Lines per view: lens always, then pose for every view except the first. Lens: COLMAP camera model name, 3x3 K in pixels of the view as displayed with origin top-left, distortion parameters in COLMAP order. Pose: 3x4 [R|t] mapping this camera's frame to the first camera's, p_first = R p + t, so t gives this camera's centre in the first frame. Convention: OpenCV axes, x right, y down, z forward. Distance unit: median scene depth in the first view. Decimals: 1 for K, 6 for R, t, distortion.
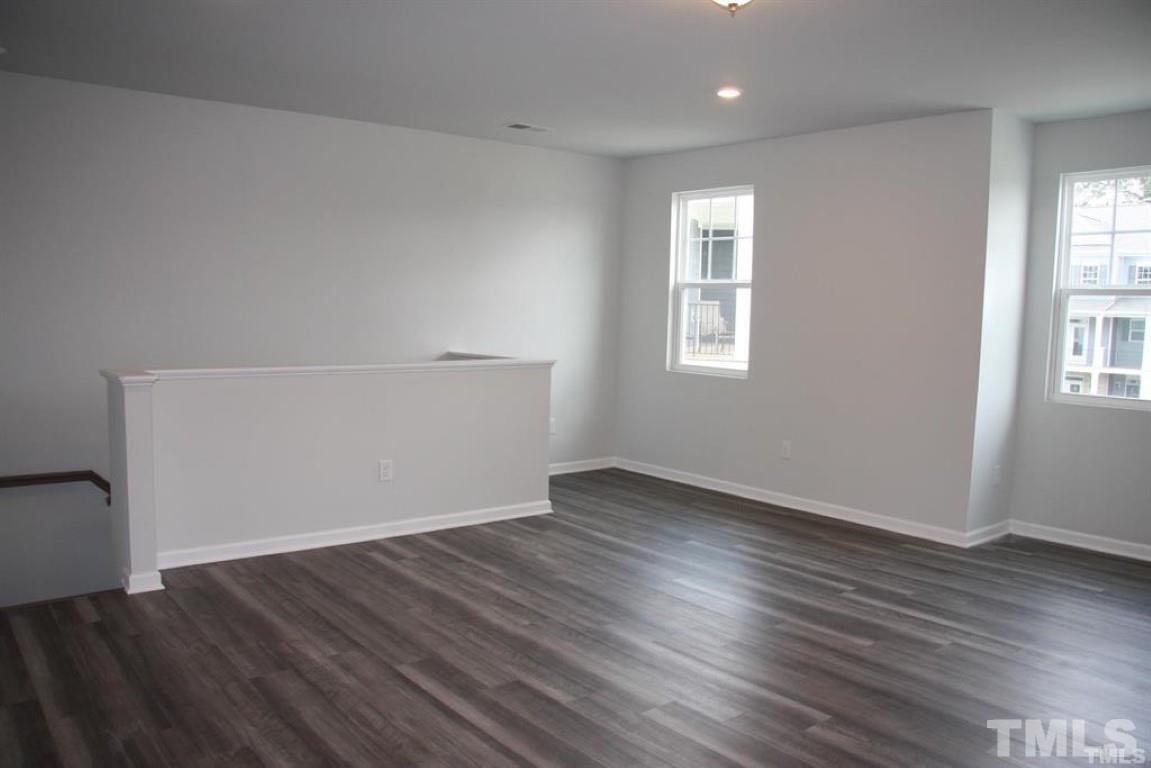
lens RADIAL K [[887.2, 0, 575.5], [0, 887.2, 384.0], [0, 0, 1]] dist [-0.180621, 0.116255]
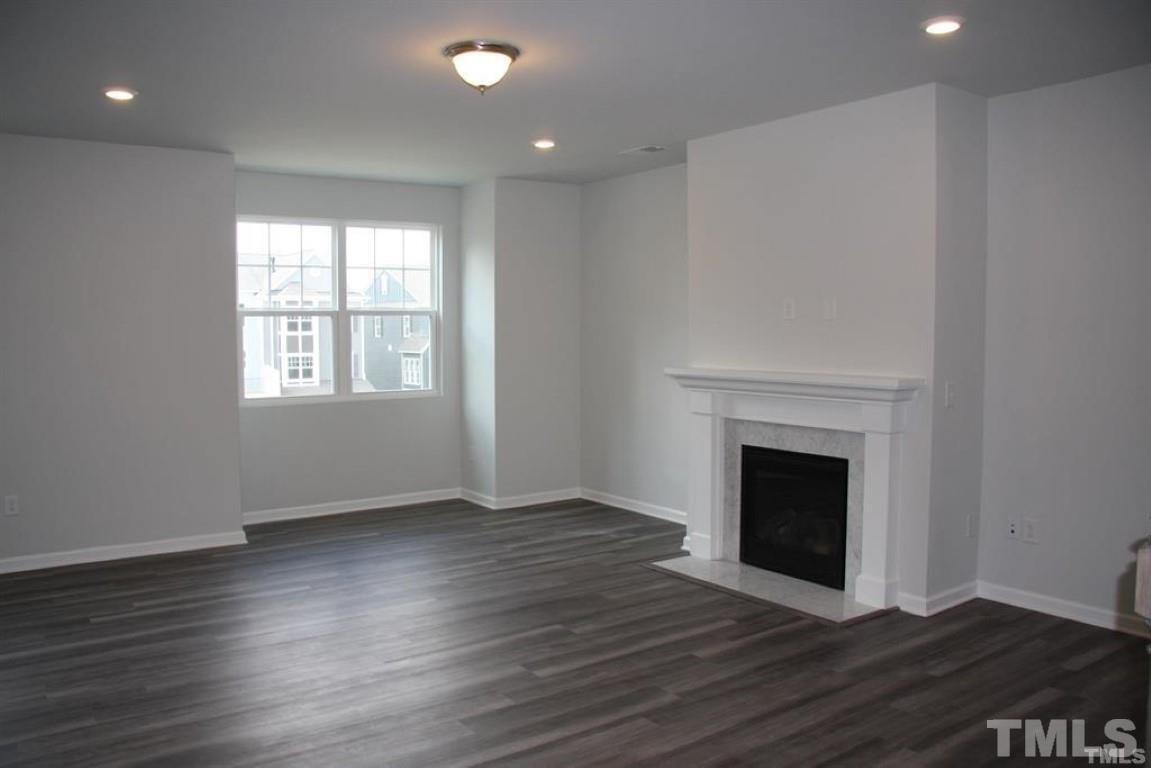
lens RADIAL K [[887.2, 0, 575.5], [0, 887.2, 384.0], [0, 0, 1]] dist [-0.180621, 0.116255]
pose [[0.082200, -0.095160, 0.992062, -0.743172], [0.098311, 0.991350, 0.086946, -0.083715], [-0.991755, 0.090384, 0.090845, 0.556588]]
